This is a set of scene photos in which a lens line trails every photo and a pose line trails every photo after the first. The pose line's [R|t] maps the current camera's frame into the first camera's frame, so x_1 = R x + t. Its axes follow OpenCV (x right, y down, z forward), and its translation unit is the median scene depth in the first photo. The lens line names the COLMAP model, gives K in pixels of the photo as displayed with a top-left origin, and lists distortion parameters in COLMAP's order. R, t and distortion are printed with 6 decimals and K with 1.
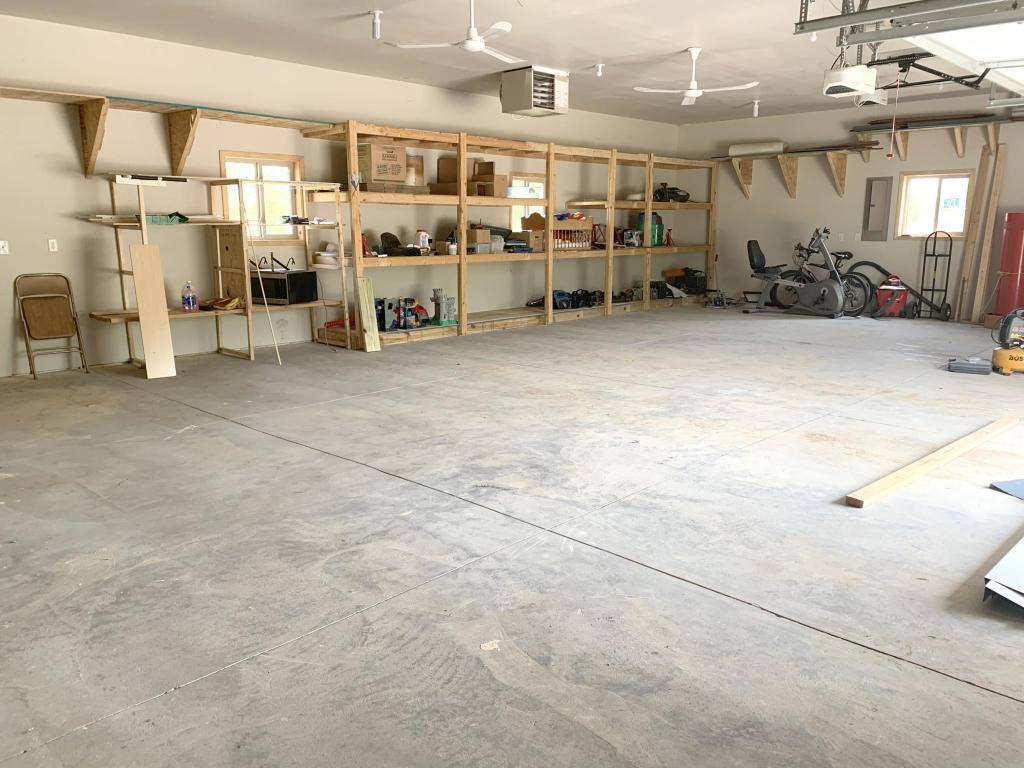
lens RADIAL K [[780.3, 0, 512.4], [0, 780.3, 386.7], [0, 0, 1]] dist [0.005534, 0.006098]
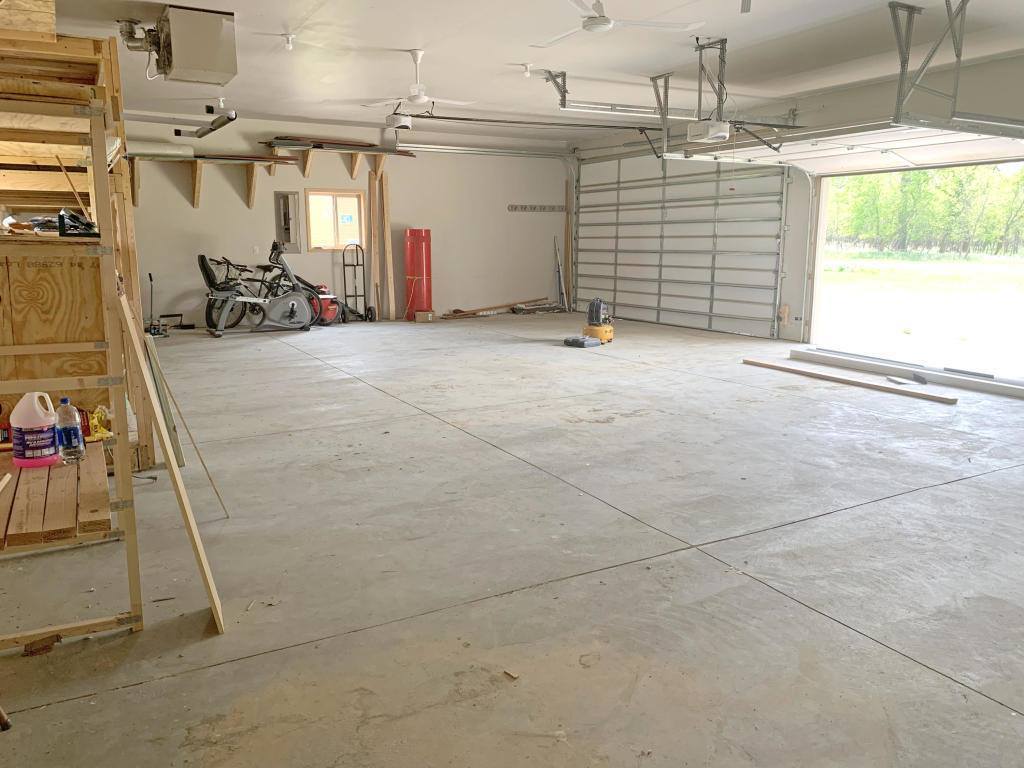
lens RADIAL K [[780.3, 0, 512.7], [0, 780.3, 383.6], [0, 0, 1]] dist [0.005534, 0.006098]
pose [[0.301129, -0.169438, 0.938409, -0.457638], [0.191517, 0.974782, 0.114548, -0.085358], [-0.934153, 0.145228, 0.325986, 0.438070]]
